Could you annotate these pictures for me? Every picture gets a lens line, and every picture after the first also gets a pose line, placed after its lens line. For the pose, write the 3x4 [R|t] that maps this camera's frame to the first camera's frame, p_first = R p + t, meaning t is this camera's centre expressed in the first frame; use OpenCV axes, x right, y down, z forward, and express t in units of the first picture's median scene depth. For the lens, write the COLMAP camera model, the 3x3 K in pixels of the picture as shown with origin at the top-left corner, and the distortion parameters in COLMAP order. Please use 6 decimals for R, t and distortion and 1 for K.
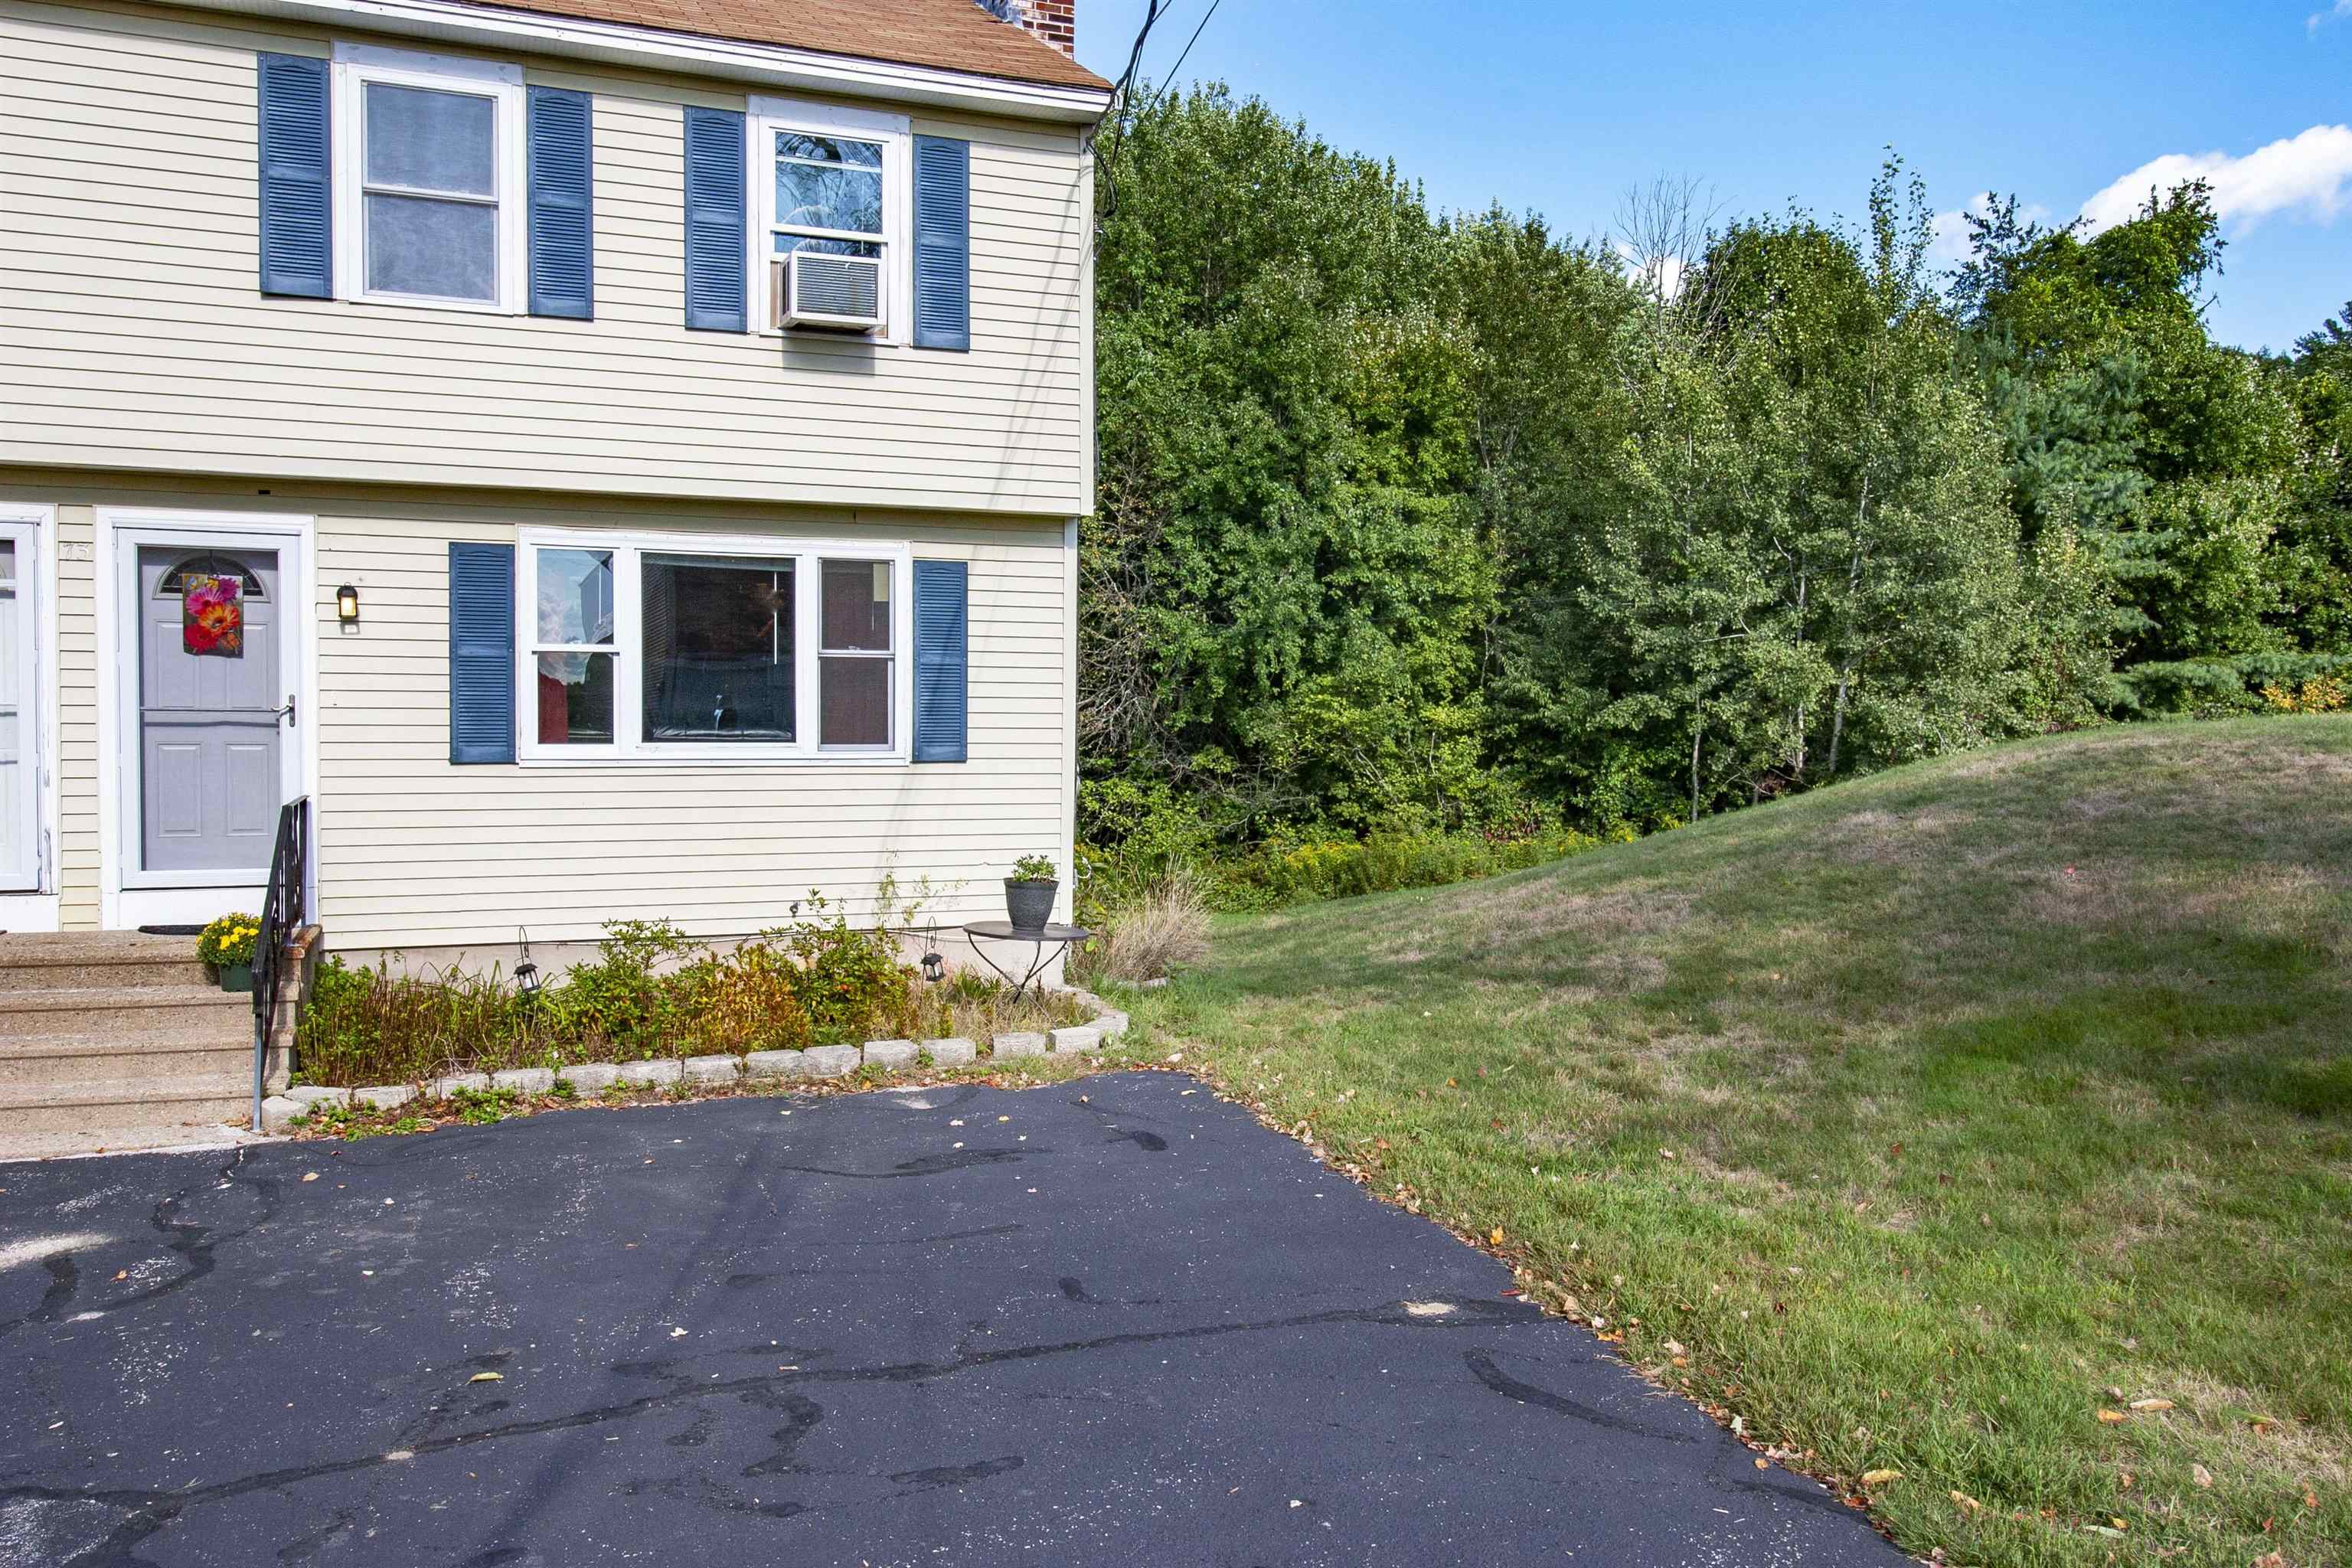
lens RADIAL K [[1800.6, 0, 1230.2], [0, 1800.6, 773.6], [0, 0, 1]] dist [0.016804, 0.003681]
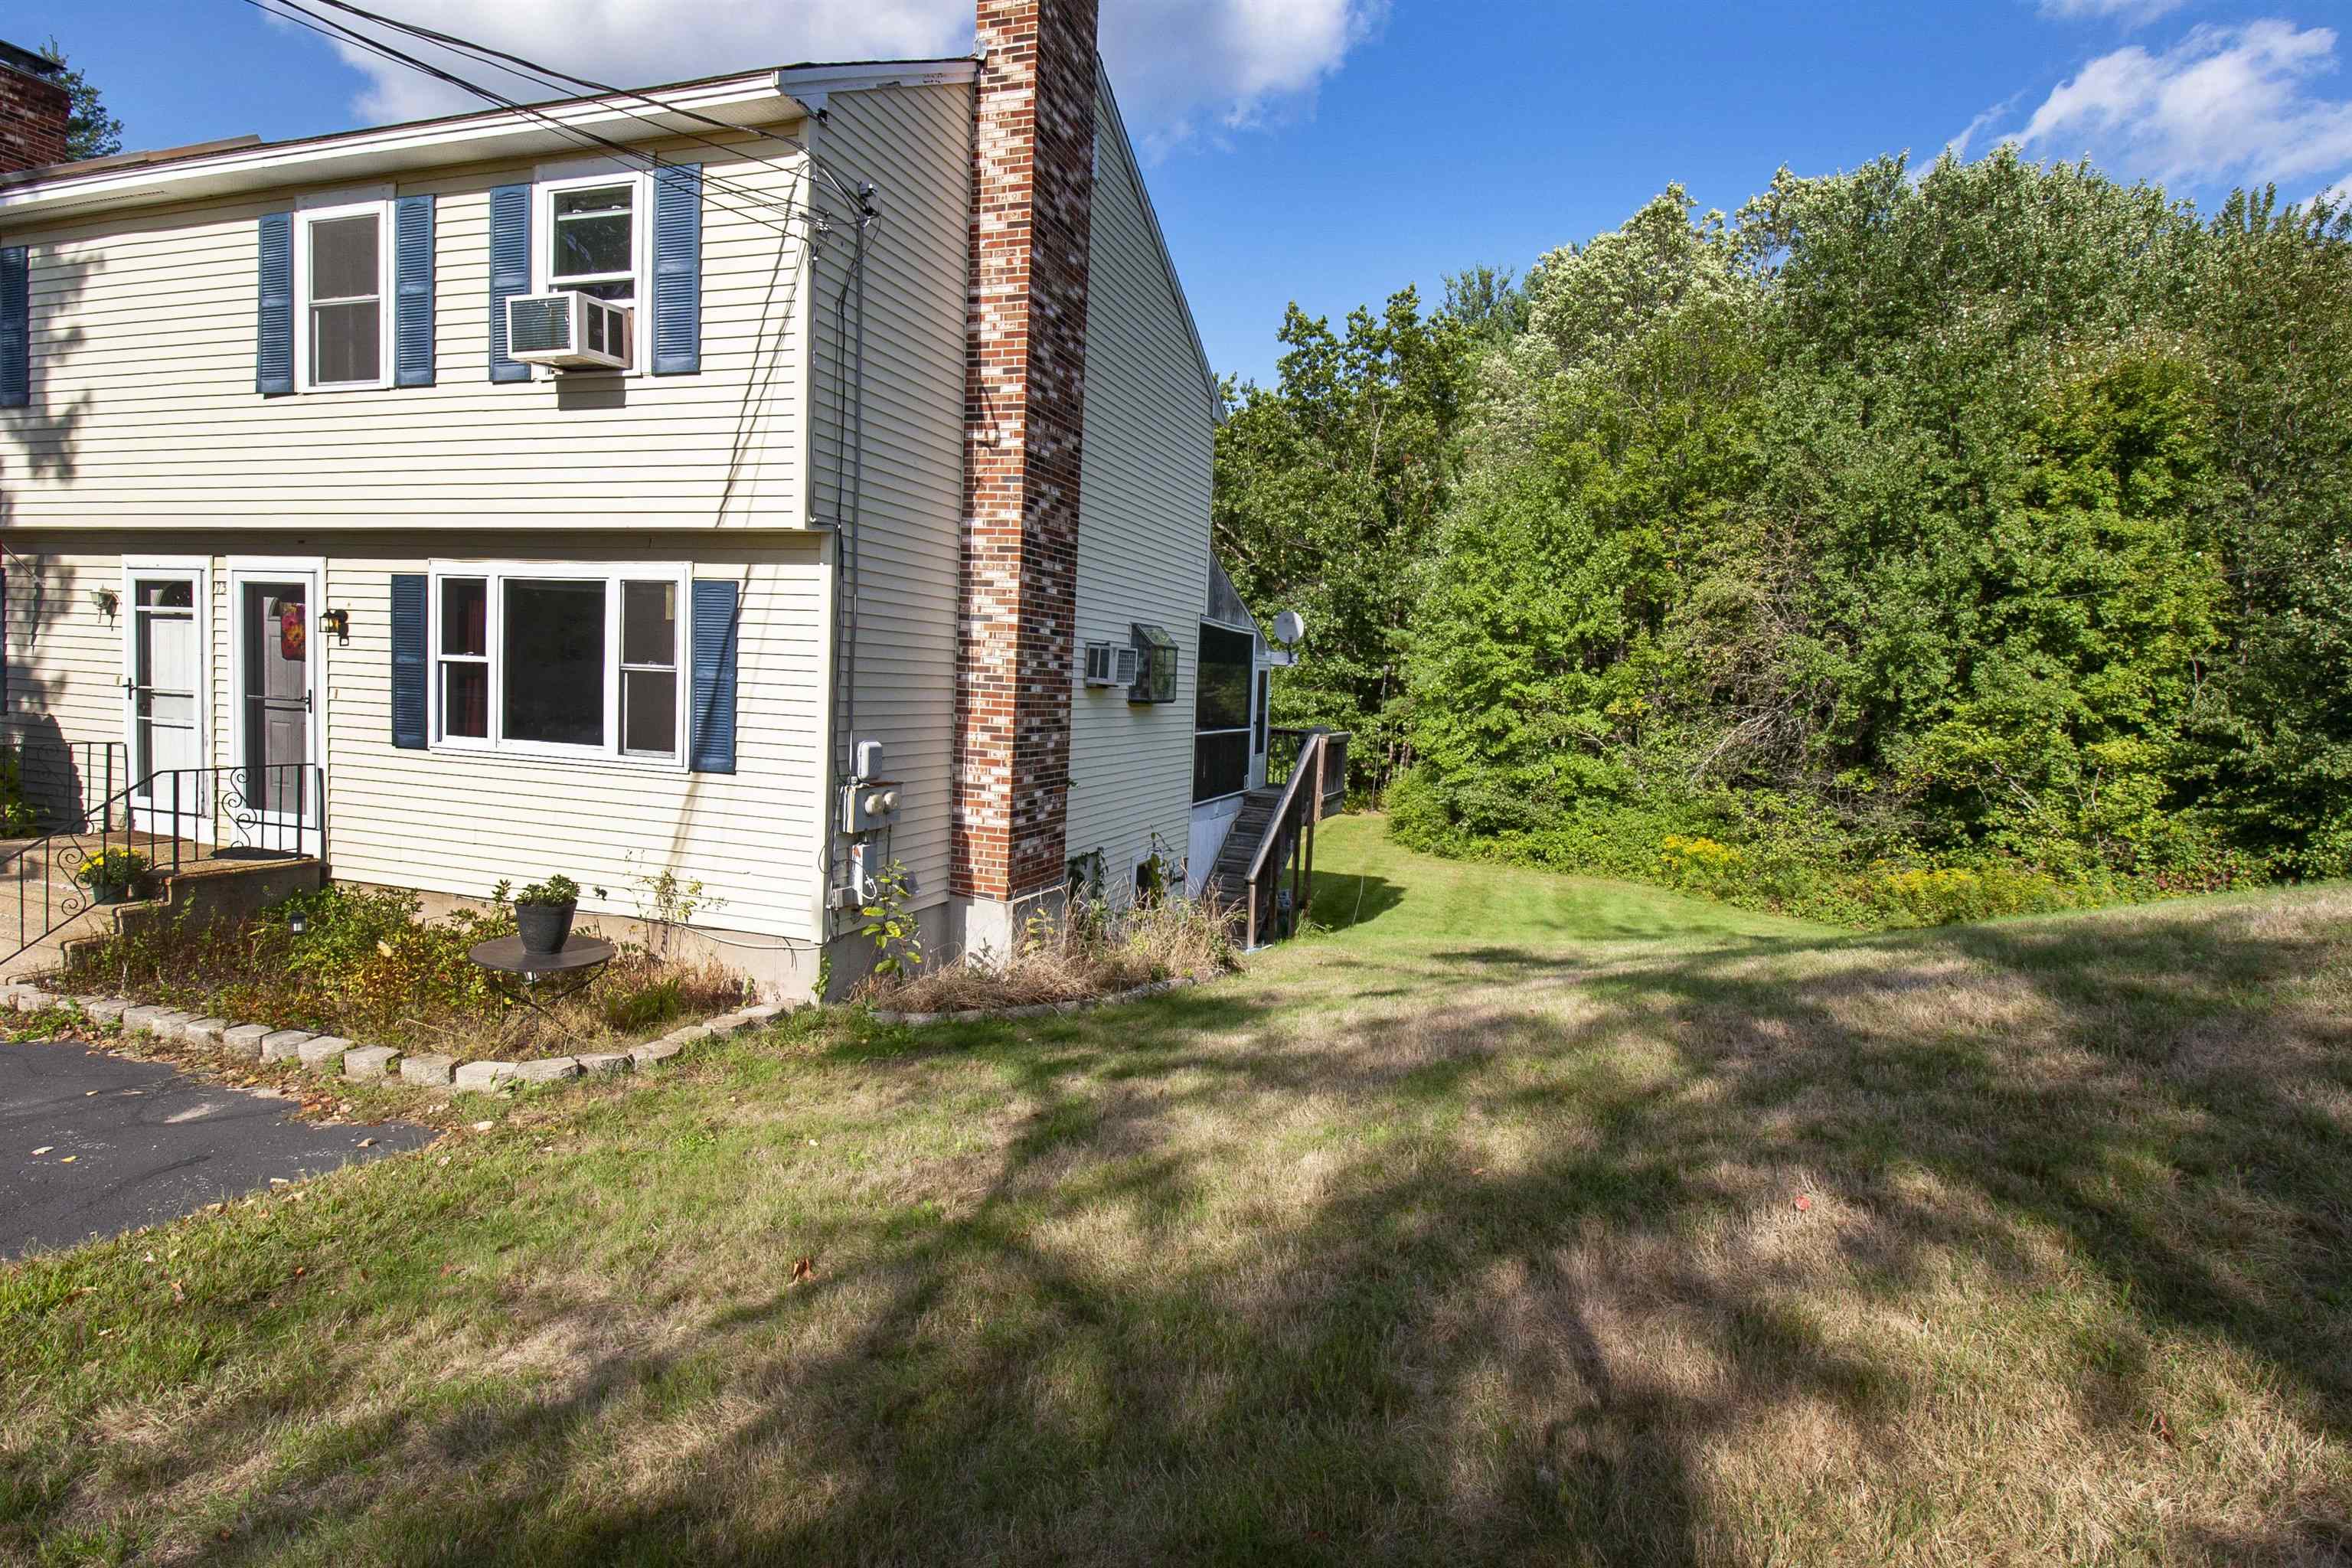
lens RADIAL K [[1208.8, 0, 1207.7], [0, 1208.8, 776.1], [0, 0, 1]] dist [-0.003050, -0.007298]
pose [[0.761004, 0.077570, -0.644093, 0.534115], [-0.063186, 0.996968, 0.045413, -0.056701], [0.645663, 0.006139, 0.763598, 0.671654]]
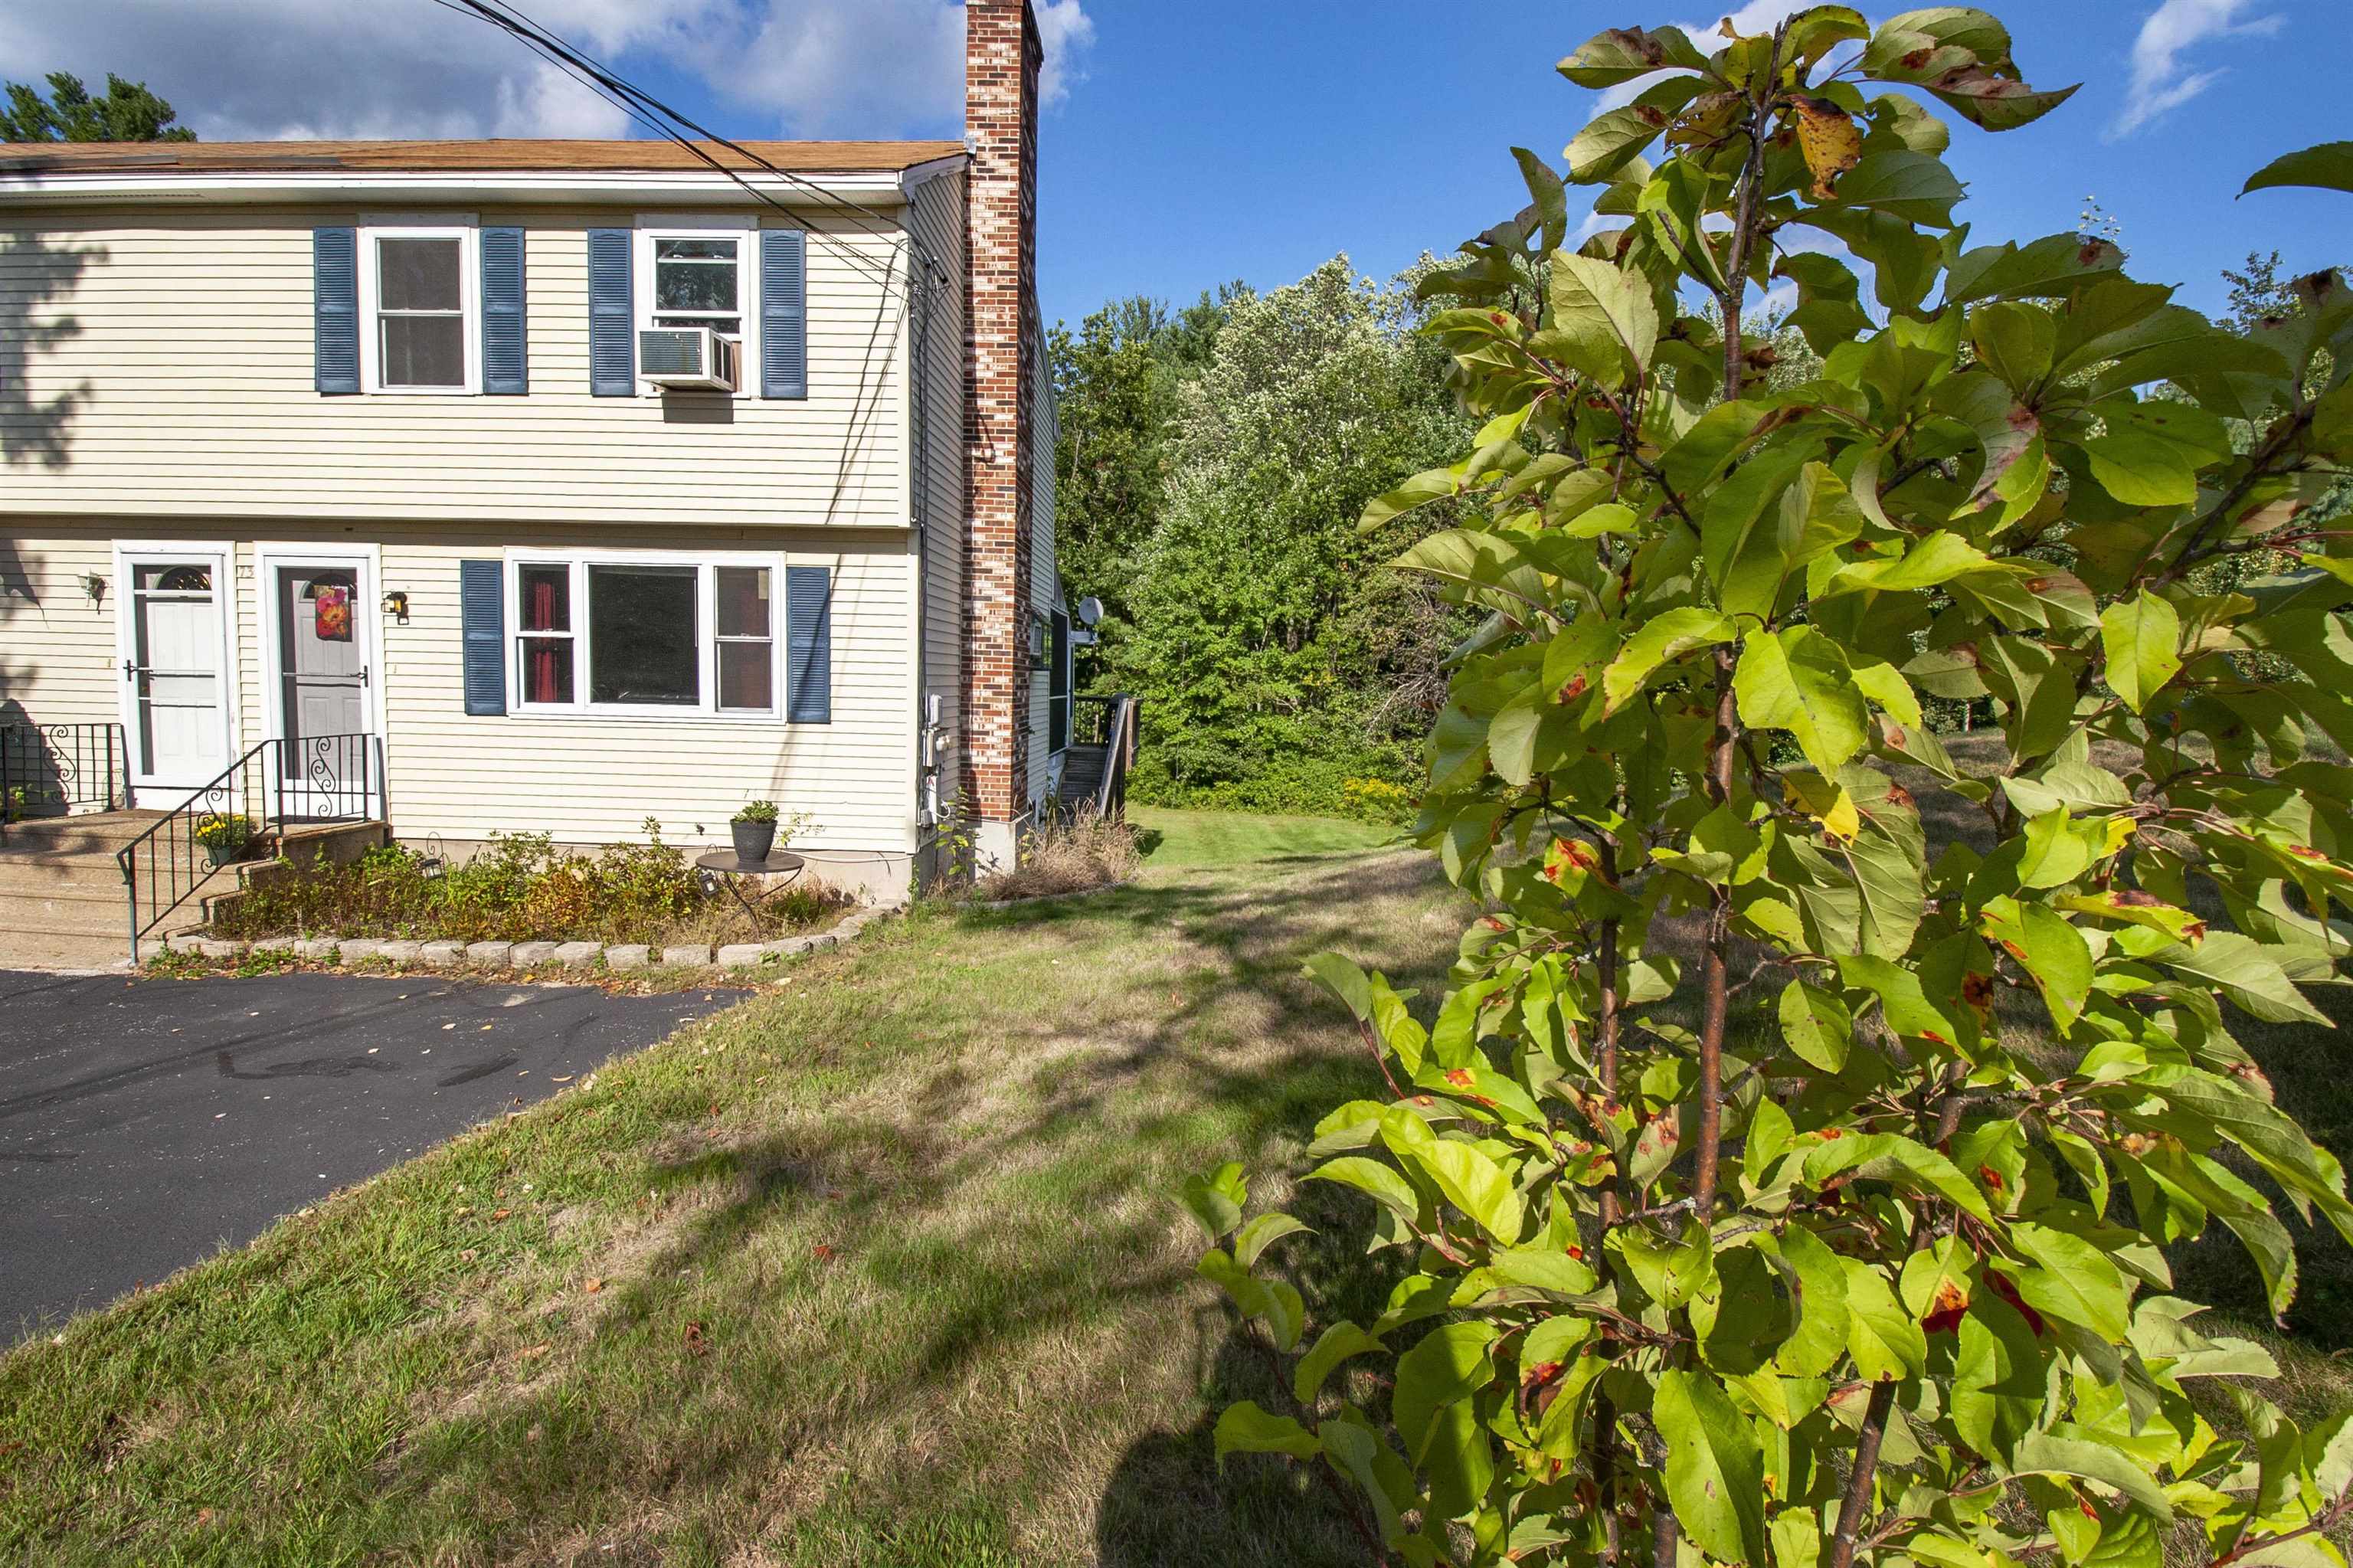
lens RADIAL K [[1115.2, 0, 1215.5], [0, 1115.2, 774.0], [0, 0, 1]] dist [-0.000334, -0.012141]
pose [[0.921513, 0.047388, -0.385445, 0.436802], [-0.030578, 0.998300, 0.049629, -0.019255], [0.387141, -0.033947, 0.921395, 0.384211]]
